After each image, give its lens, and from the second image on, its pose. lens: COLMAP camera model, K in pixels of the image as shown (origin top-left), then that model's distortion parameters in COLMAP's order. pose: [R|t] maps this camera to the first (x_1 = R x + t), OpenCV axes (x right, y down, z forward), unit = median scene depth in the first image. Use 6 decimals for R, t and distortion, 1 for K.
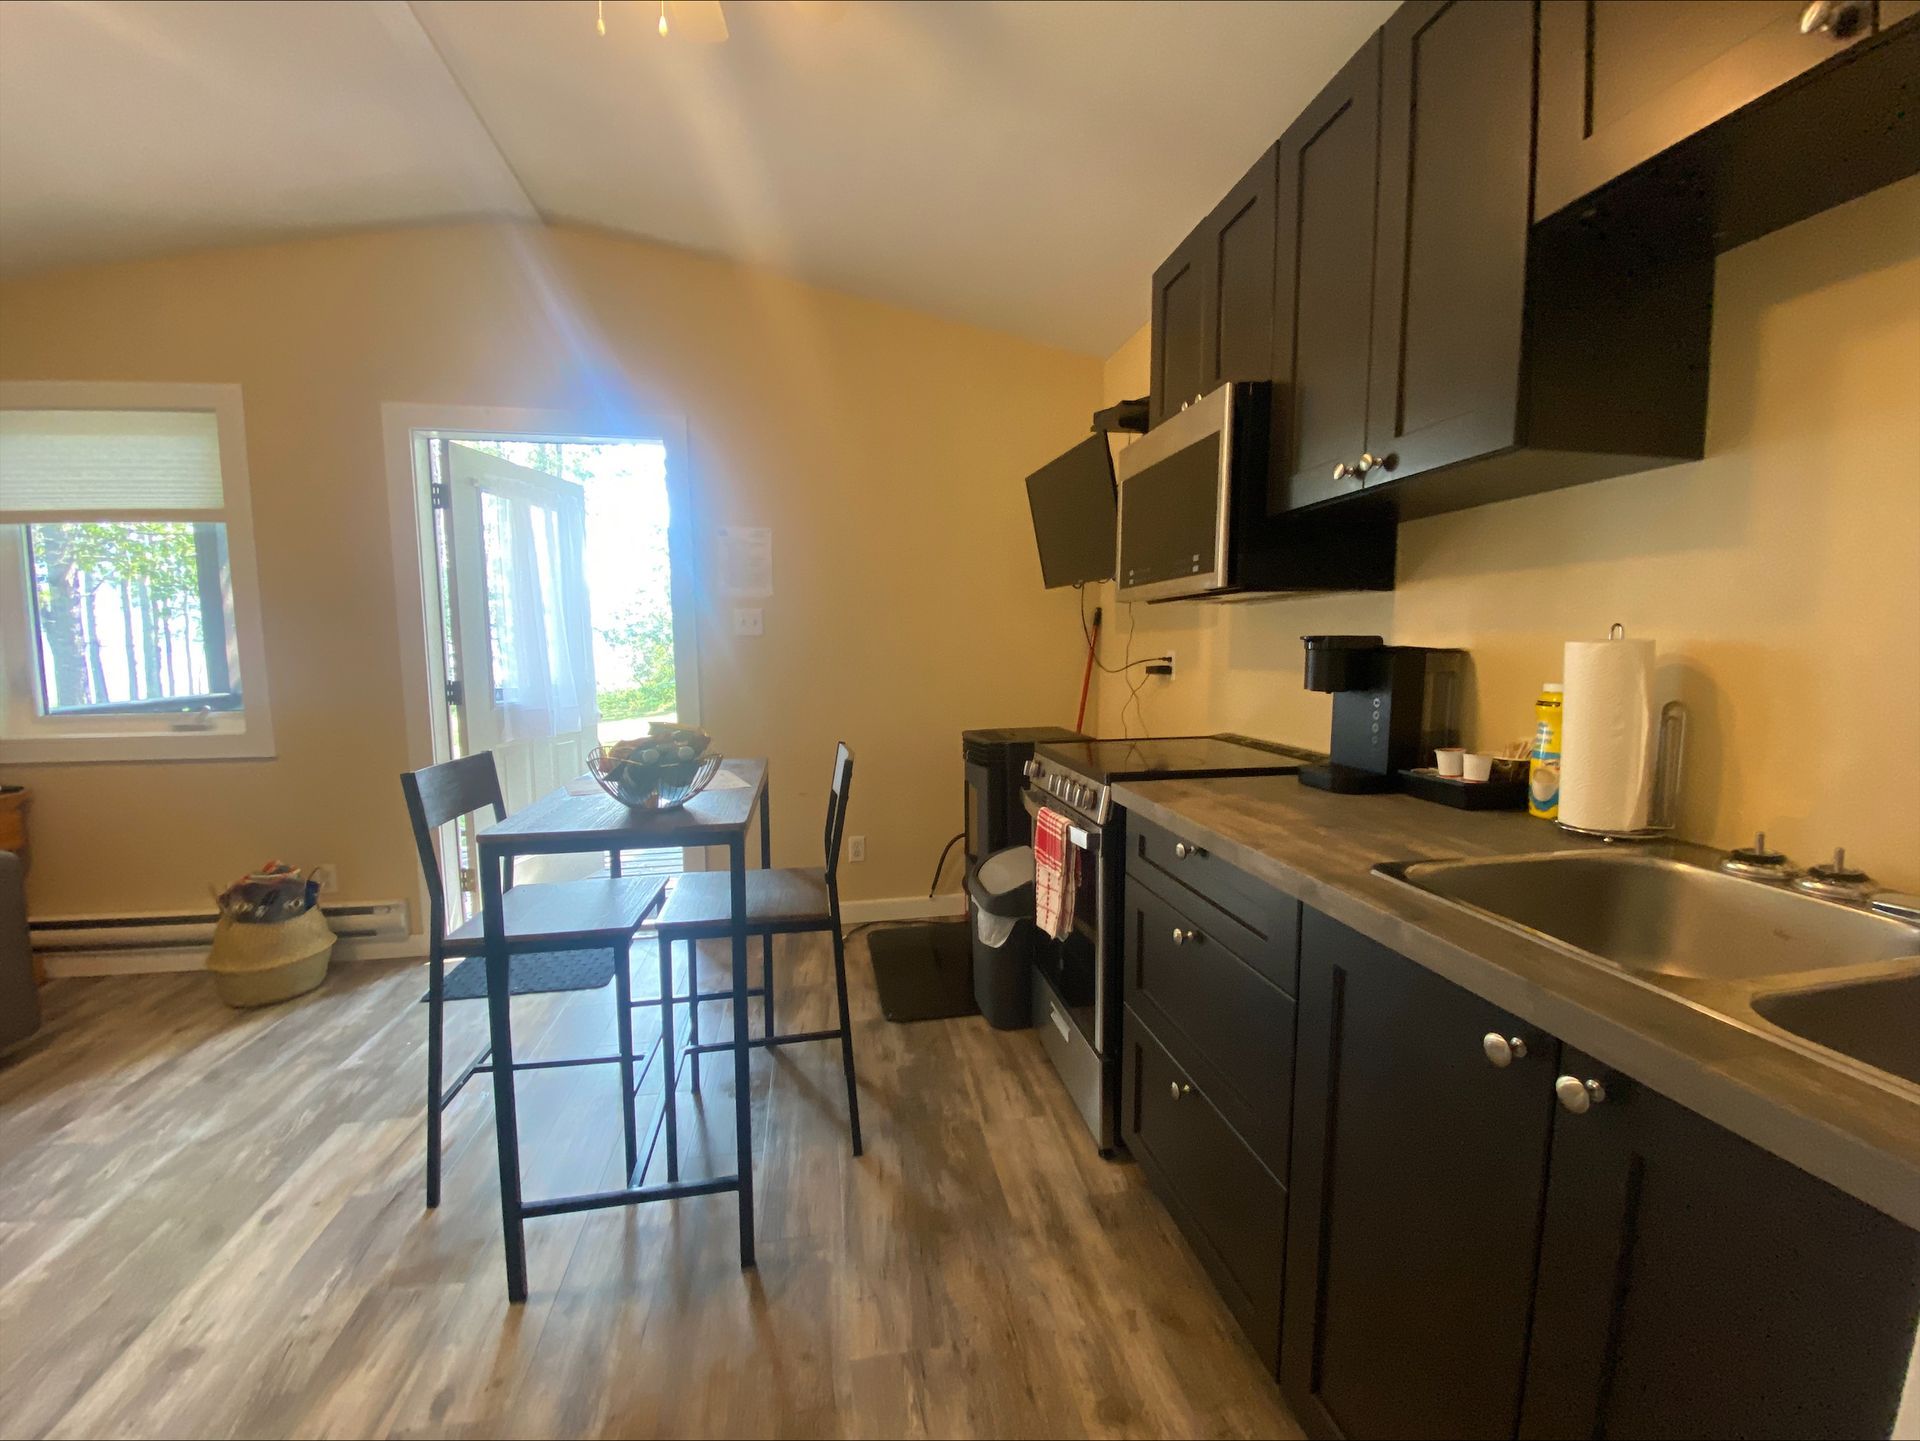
lens RADIAL K [[867.2, 0, 960.0], [0, 867.2, 720.5], [0, 0, 1]] dist [0.024606, 0.000035]
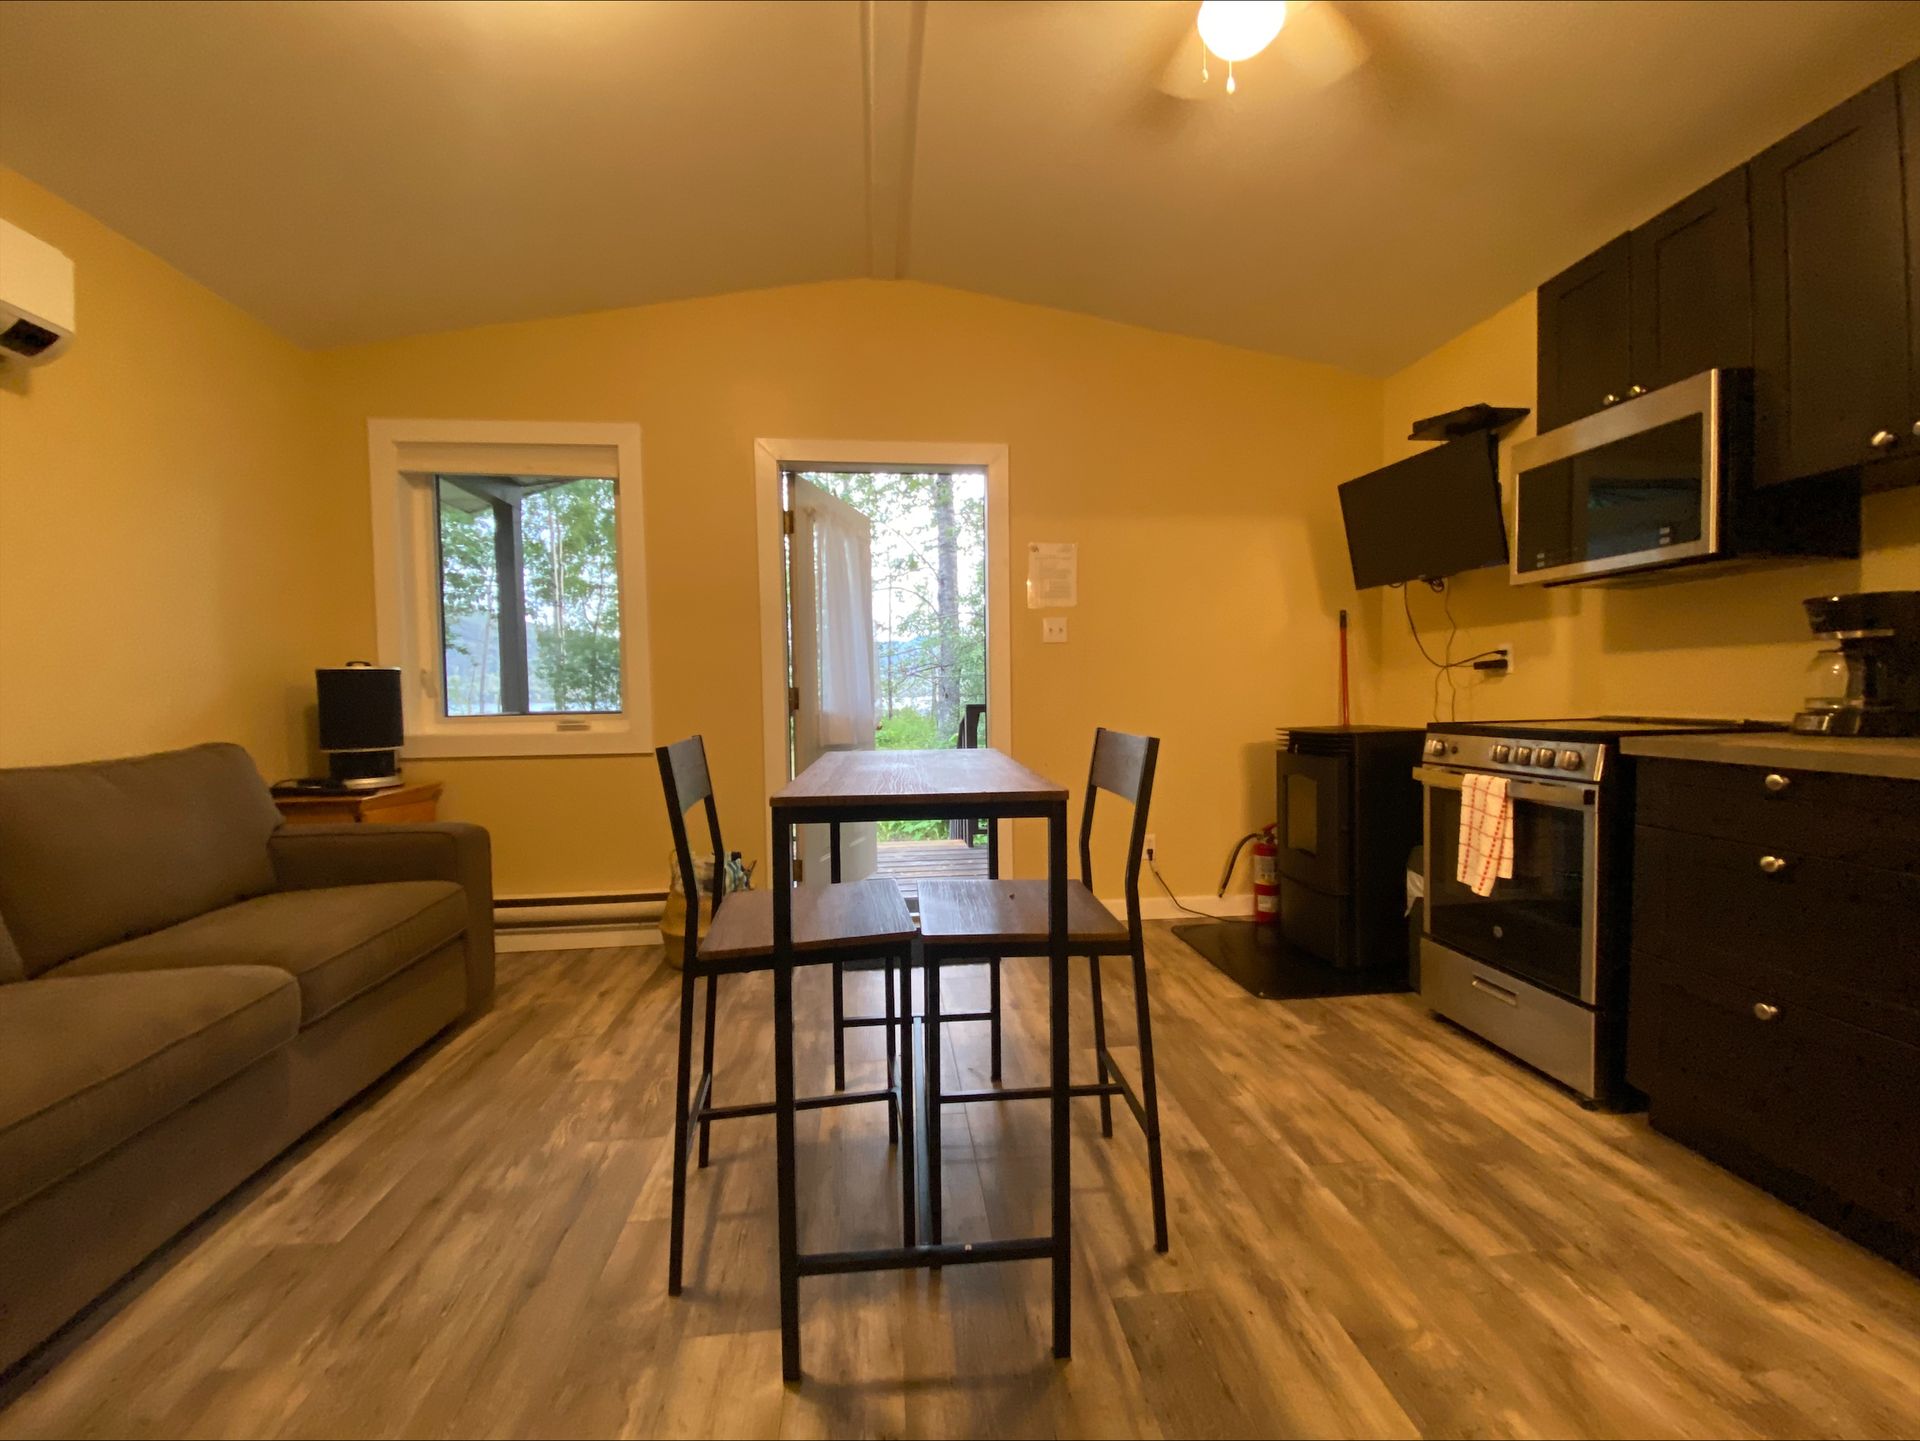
lens RADIAL K [[869.8, 0, 960.0], [0, 869.8, 720.5], [0, 0, 1]] dist [-0.000939, -0.000139]
pose [[0.997151, -0.015034, -0.073912, -0.437843], [0.011222, 0.998598, -0.051722, 0.074745], [0.074586, 0.050745, 0.995923, -0.098154]]
